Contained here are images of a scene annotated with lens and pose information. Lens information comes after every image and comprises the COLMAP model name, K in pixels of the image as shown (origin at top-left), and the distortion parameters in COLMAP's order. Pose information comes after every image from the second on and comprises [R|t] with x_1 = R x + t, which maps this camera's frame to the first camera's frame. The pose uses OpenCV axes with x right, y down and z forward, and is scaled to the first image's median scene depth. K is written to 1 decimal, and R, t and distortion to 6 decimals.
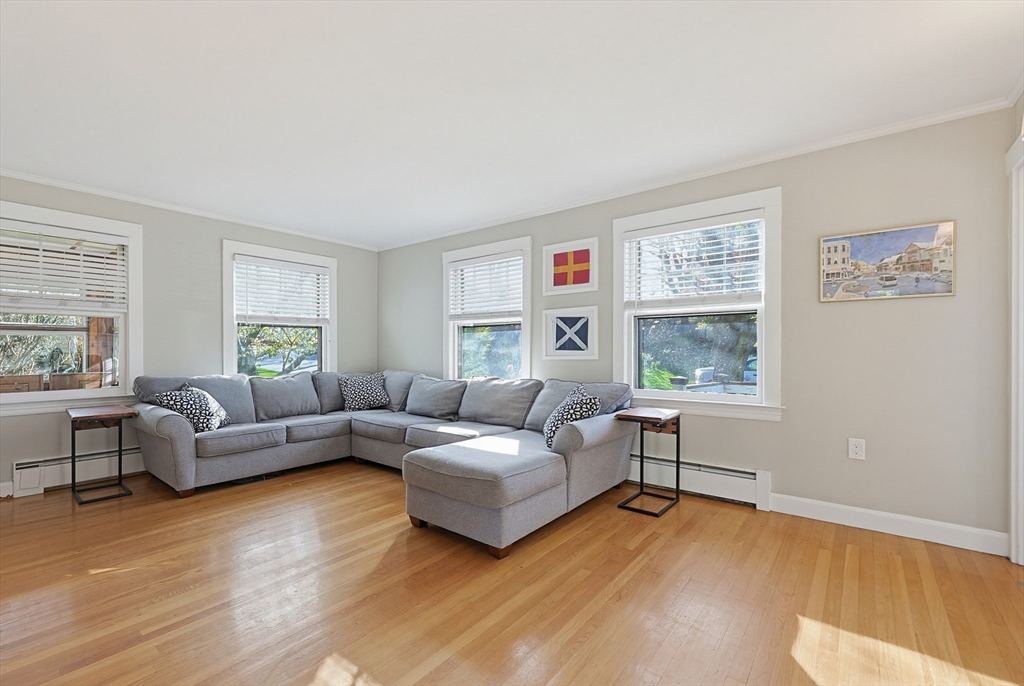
lens RADIAL K [[443.0, 0, 512.1], [0, 443.0, 349.3], [0, 0, 1]] dist [0.001059, 0.000330]
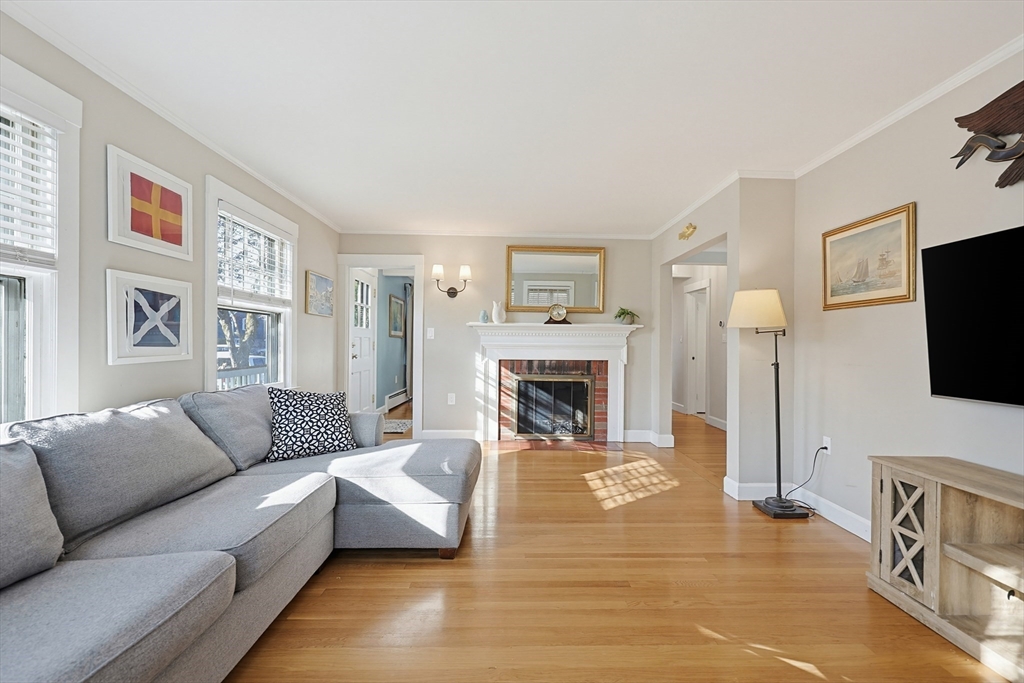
lens RADIAL K [[443.0, 0, 517.7], [0, 443.0, 345.4], [0, 0, 1]] dist [0.001059, 0.000330]
pose [[-0.626396, -0.007200, 0.779471, -0.655205], [-0.012276, 0.999924, -0.000629, -0.005208], [-0.779408, -0.009963, -0.626437, 0.992875]]
